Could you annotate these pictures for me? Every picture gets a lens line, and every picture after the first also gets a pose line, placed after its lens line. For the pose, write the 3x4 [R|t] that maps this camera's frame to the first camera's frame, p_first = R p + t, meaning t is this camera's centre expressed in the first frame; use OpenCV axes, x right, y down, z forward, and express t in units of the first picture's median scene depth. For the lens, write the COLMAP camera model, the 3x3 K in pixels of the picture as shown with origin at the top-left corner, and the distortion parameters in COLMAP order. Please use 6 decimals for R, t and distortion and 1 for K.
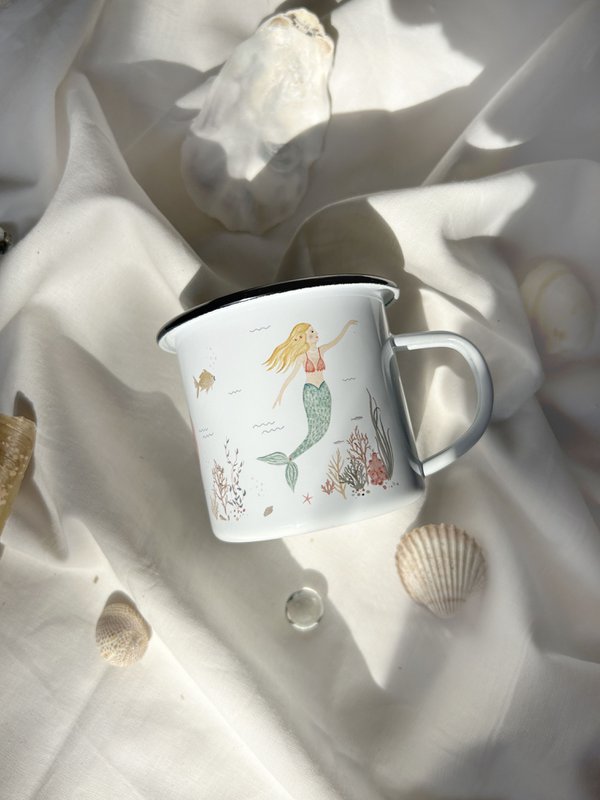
lens RADIAL K [[611.0, 0, 300.0], [0, 611.0, 400.0], [0, 0, 1]] dist [0.000162, -0.005786]
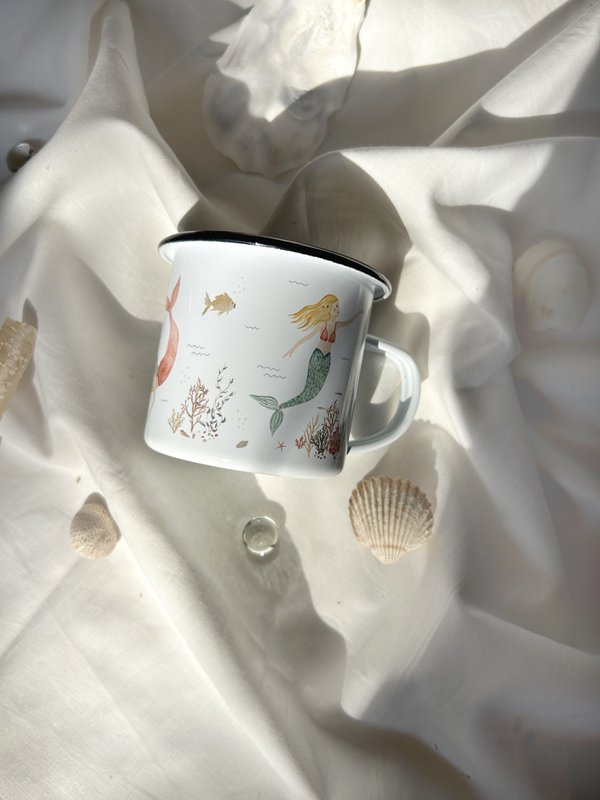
lens RADIAL K [[611.0, 0, 300.0], [0, 611.0, 400.0], [0, 0, 1]] dist [0.000162, -0.005786]
pose [[0.986974, 0.141246, -0.077018, 0.127142], [-0.135347, 0.987794, 0.077097, 0.013808], [0.086967, -0.065668, 0.994044, -0.050130]]
